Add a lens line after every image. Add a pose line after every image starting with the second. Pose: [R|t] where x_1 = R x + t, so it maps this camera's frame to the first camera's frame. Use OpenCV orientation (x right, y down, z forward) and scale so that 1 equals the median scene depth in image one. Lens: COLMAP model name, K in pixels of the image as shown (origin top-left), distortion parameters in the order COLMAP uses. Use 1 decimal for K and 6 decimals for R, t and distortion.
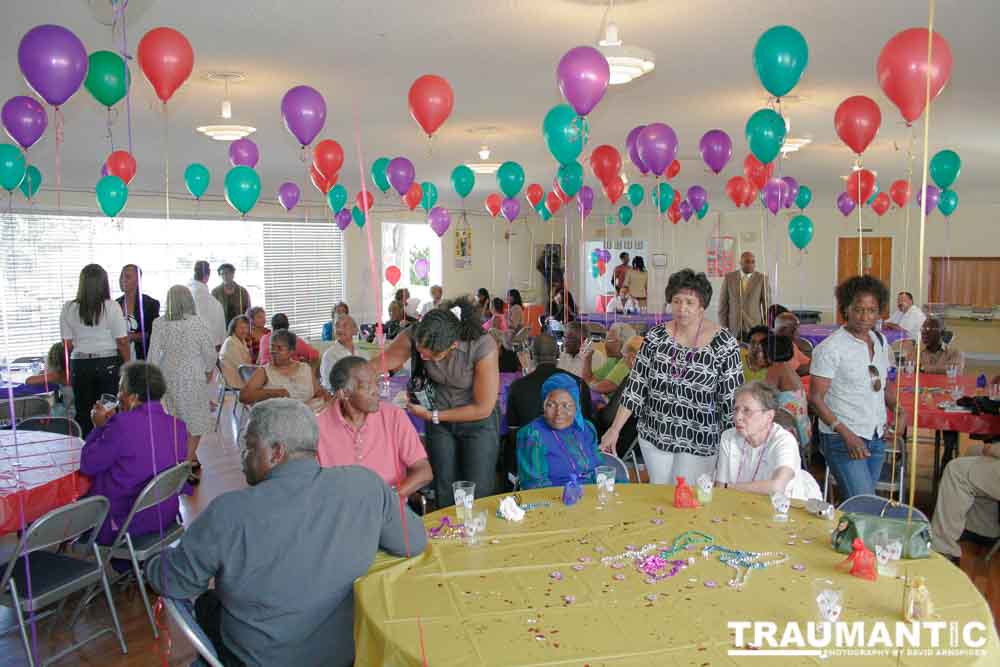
lens RADIAL K [[830.0, 0, 500.0], [0, 830.0, 333.5], [0, 0, 1]] dist [-0.007971, 0.106175]
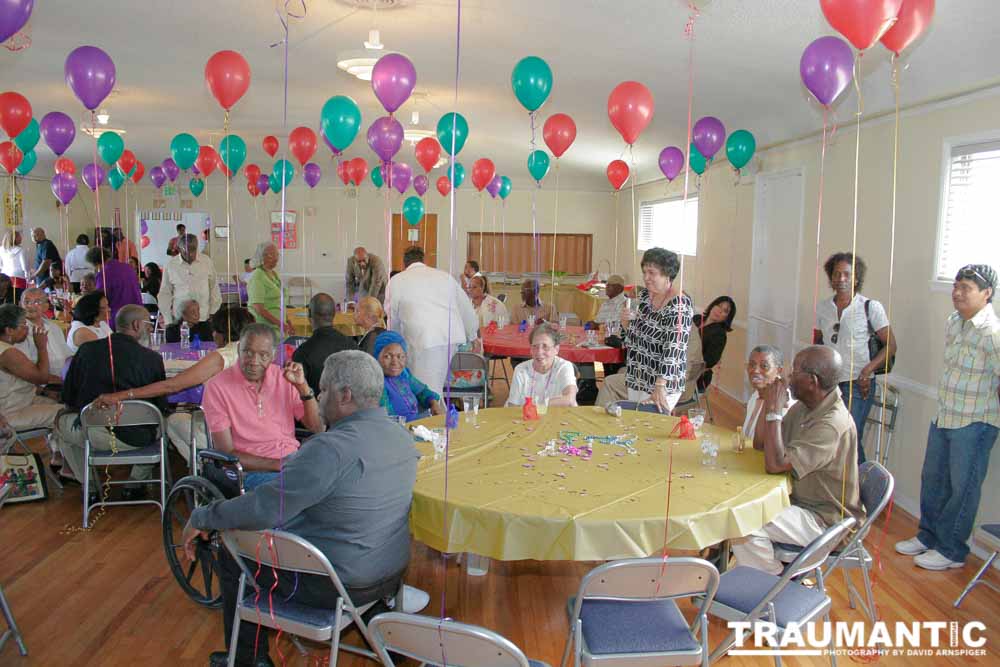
lens RADIAL K [[871.2, 0, 500.0], [0, 871.2, 333.5], [0, 0, 1]] dist [-0.072268, 0.138611]
pose [[0.801735, -0.059778, 0.594683, -0.471202], [0.043344, 0.998181, 0.041903, 0.007219], [-0.596106, -0.007819, 0.802868, -0.072187]]
